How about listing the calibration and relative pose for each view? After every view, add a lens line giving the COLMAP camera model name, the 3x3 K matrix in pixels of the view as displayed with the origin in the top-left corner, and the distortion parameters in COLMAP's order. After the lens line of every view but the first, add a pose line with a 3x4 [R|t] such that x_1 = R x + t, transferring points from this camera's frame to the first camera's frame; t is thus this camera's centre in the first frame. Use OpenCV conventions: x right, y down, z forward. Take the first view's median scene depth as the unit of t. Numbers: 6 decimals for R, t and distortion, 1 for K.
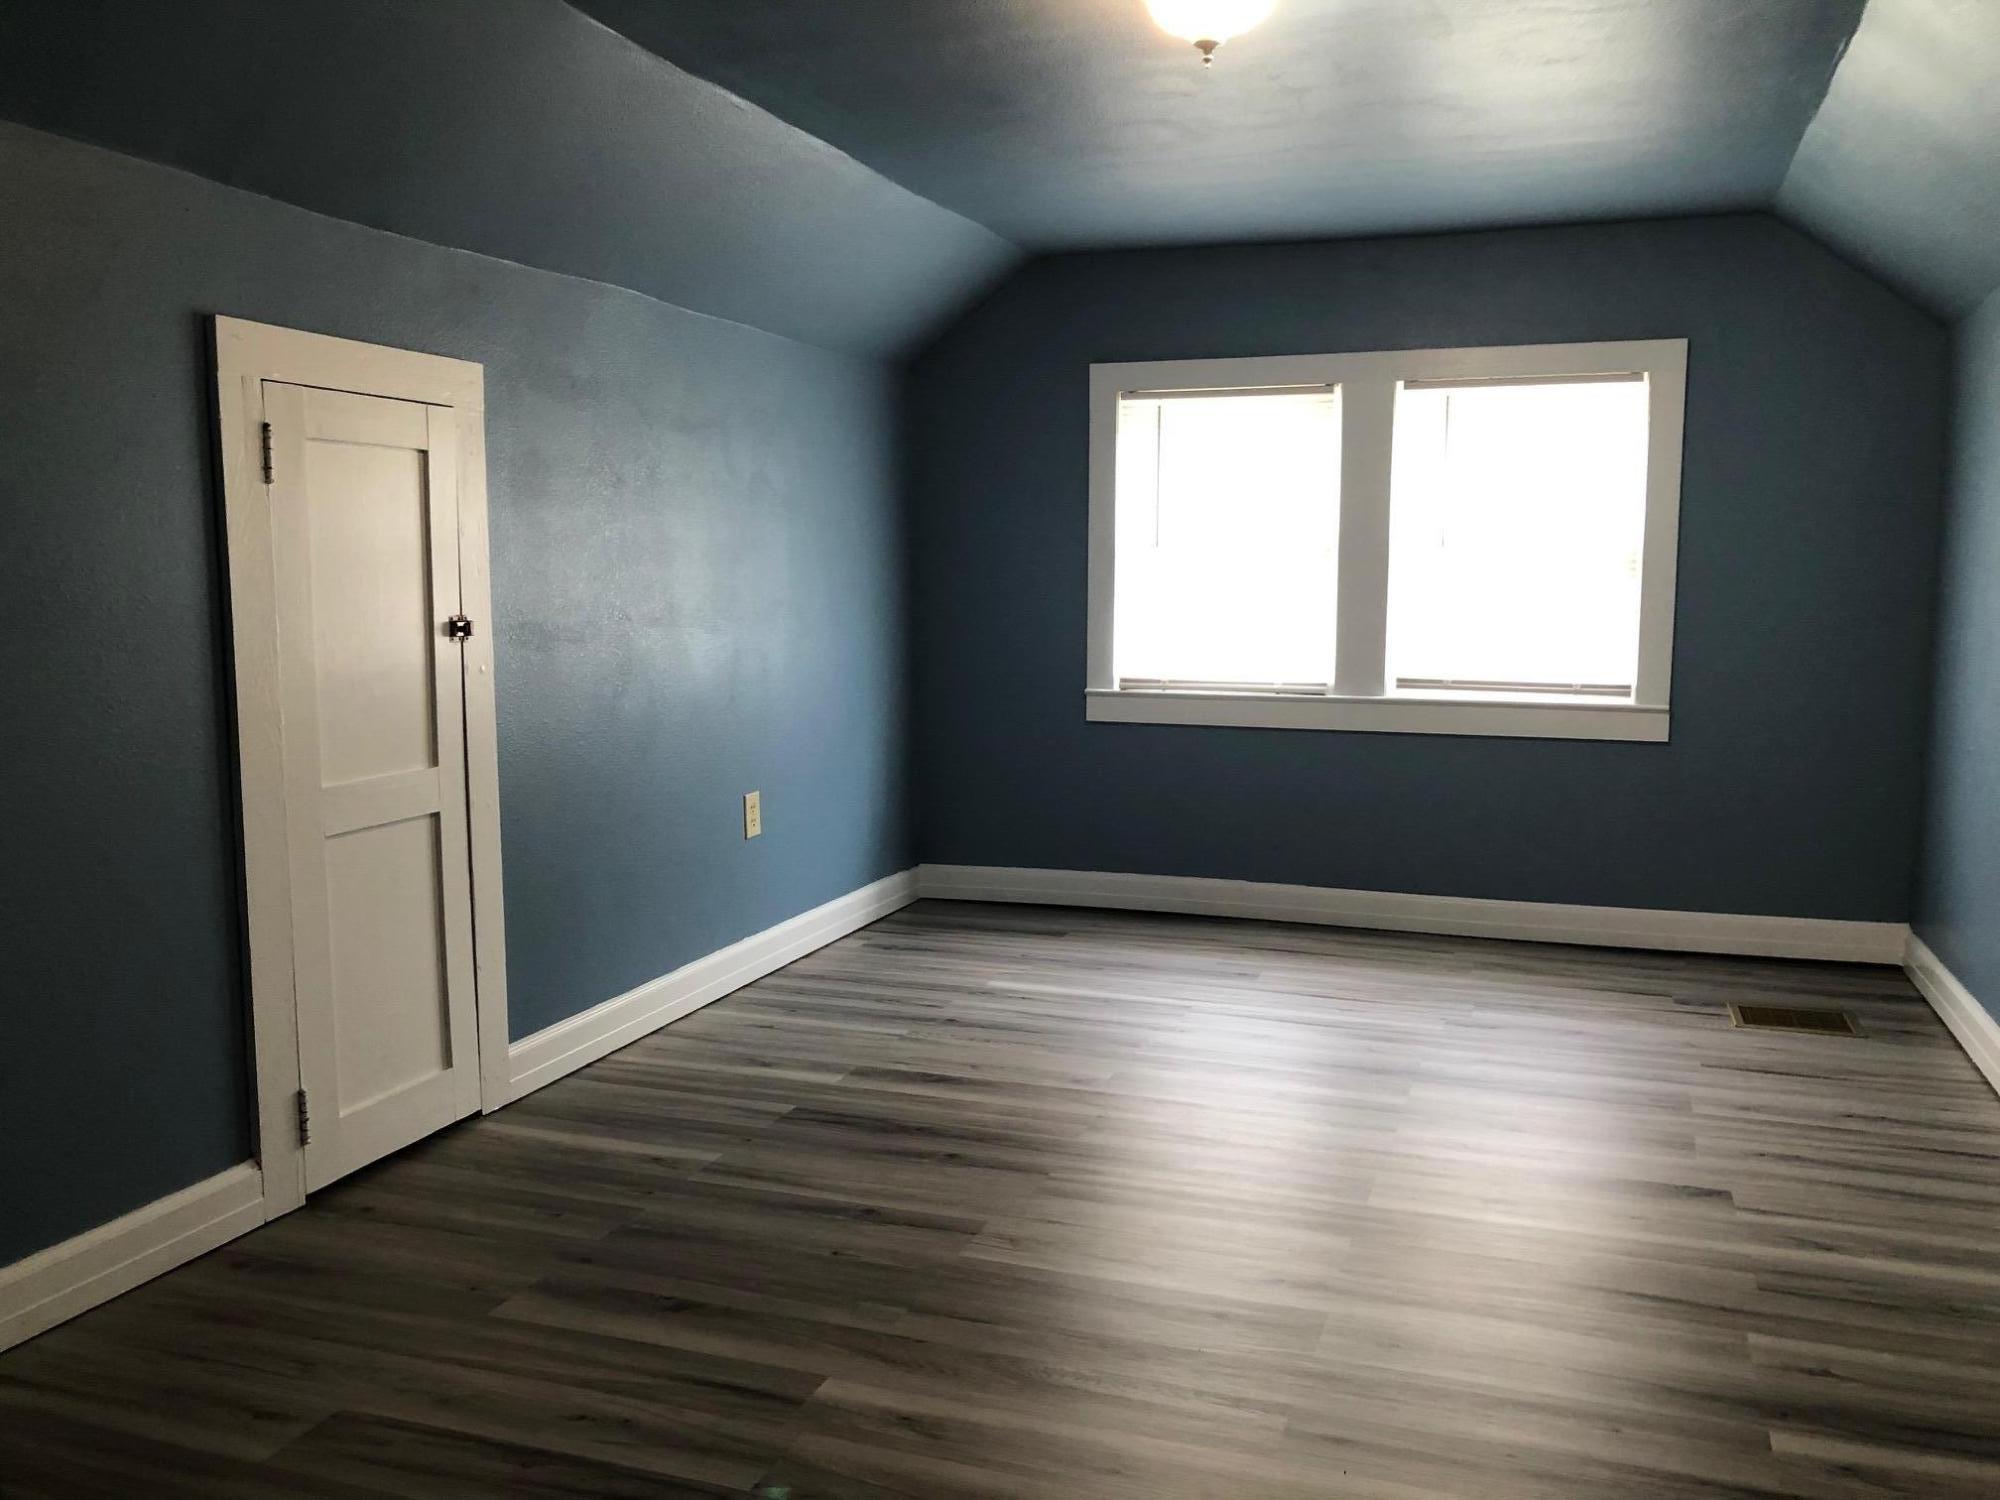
lens RADIAL K [[1638.9, 0, 1003.9], [0, 1638.9, 762.1], [0, 0, 1]] dist [0.030947, 0.004700]
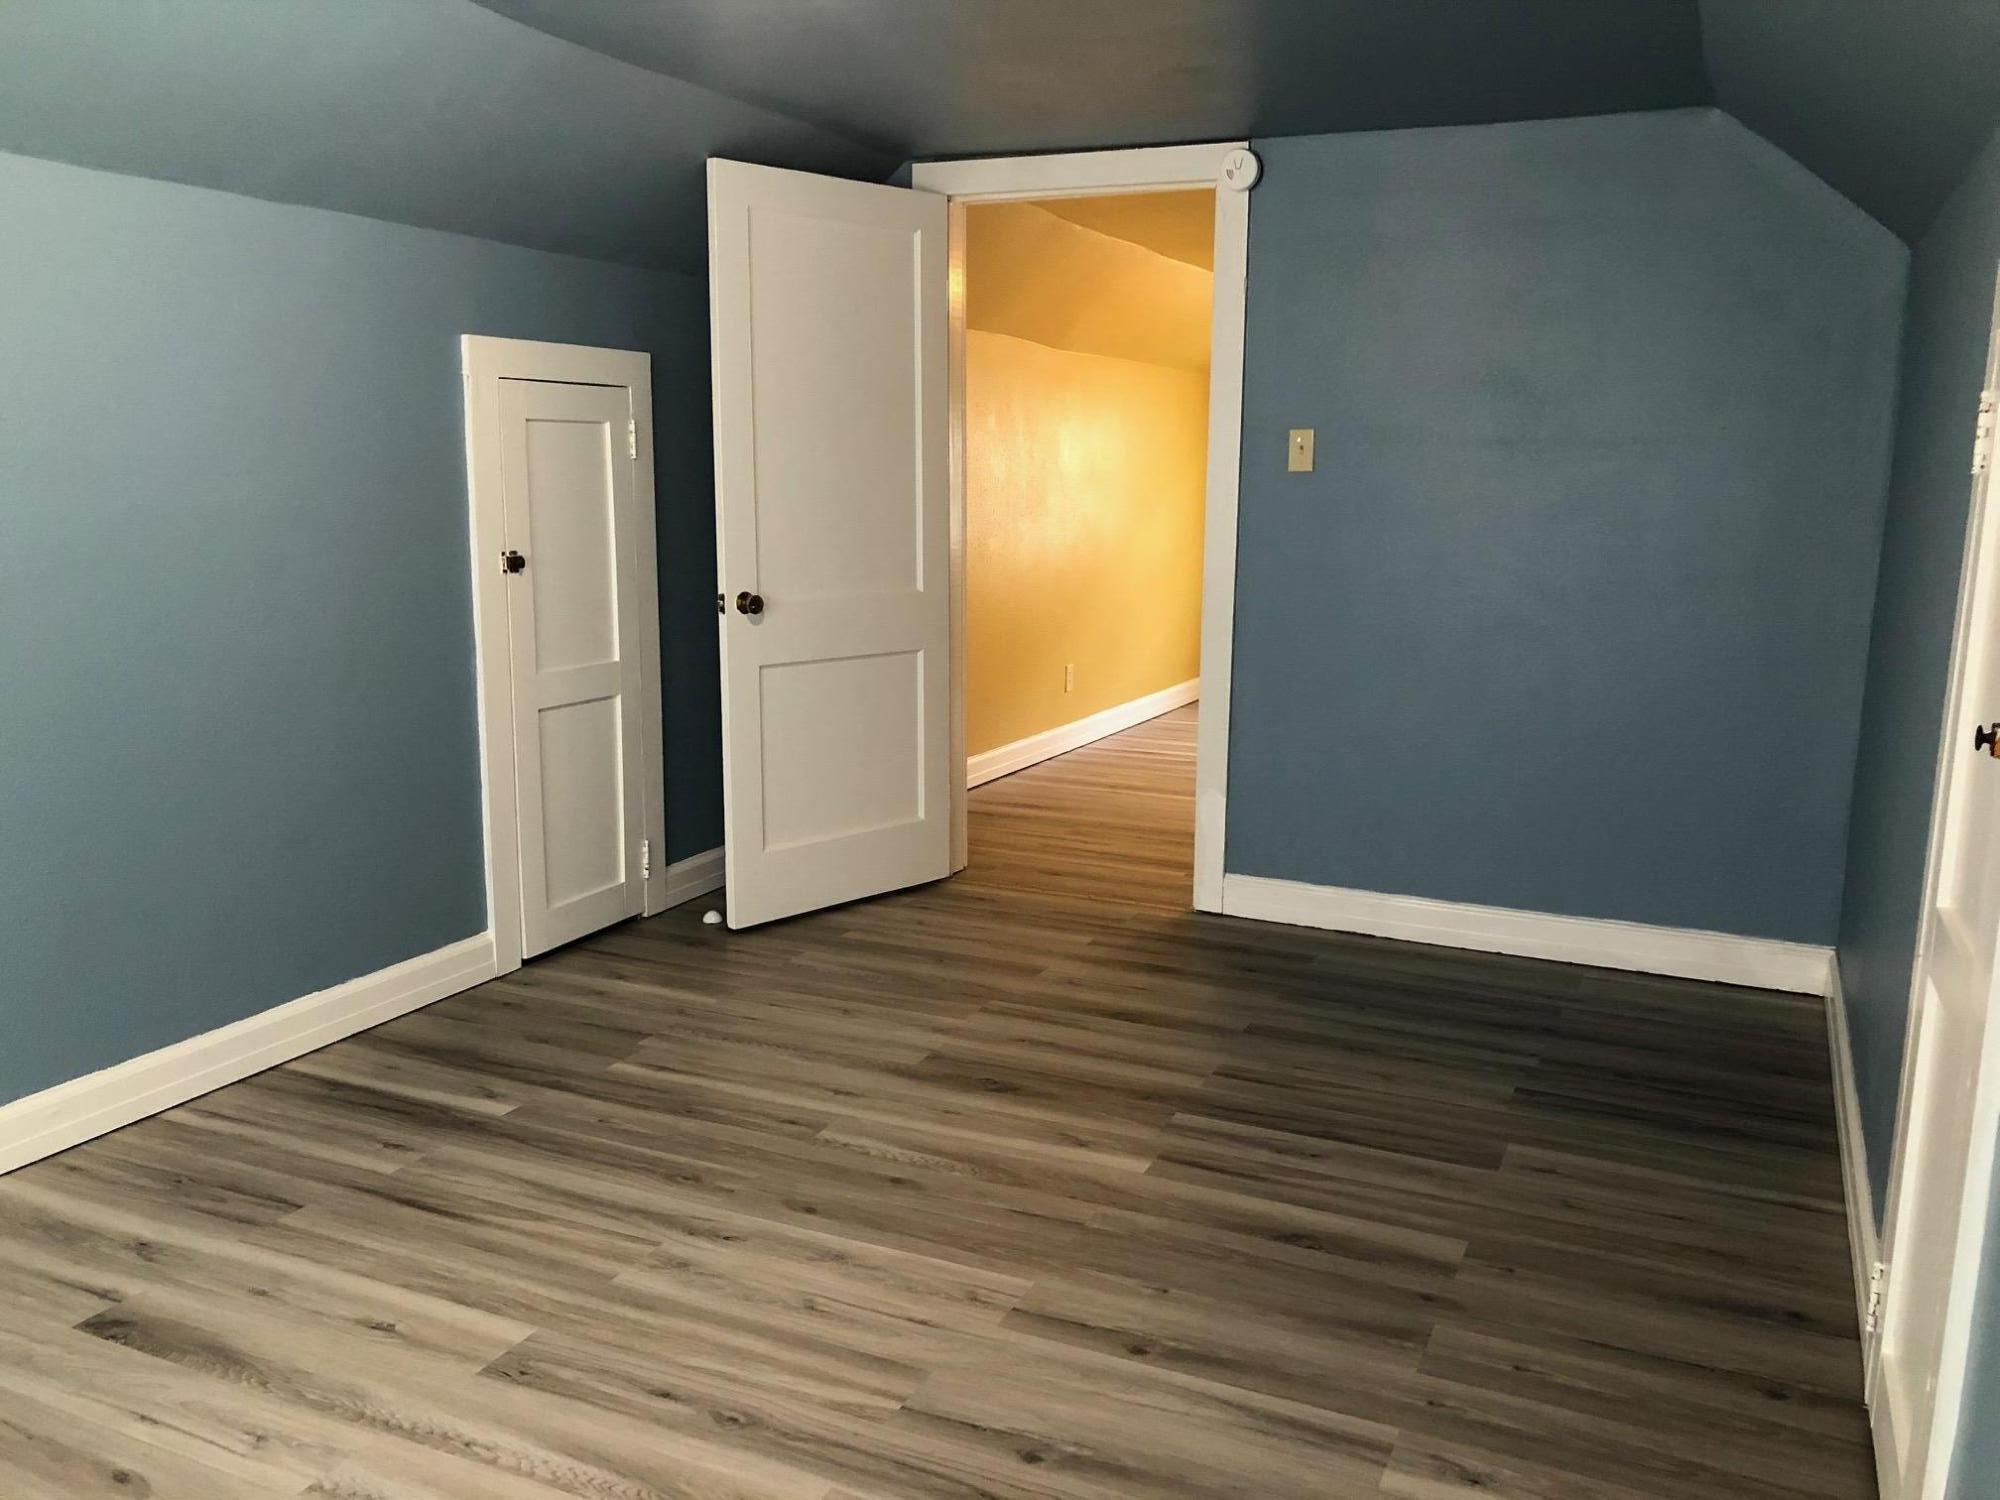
lens RADIAL K [[1638.9, 0, 1003.9], [0, 1638.9, 762.1], [0, 0, 1]] dist [0.030947, 0.004700]
pose [[-0.996393, -0.032883, 0.078227, -0.078627], [-0.007827, 0.953550, 0.301134, -0.293217], [-0.084495, 0.299436, -0.950368, 1.922293]]
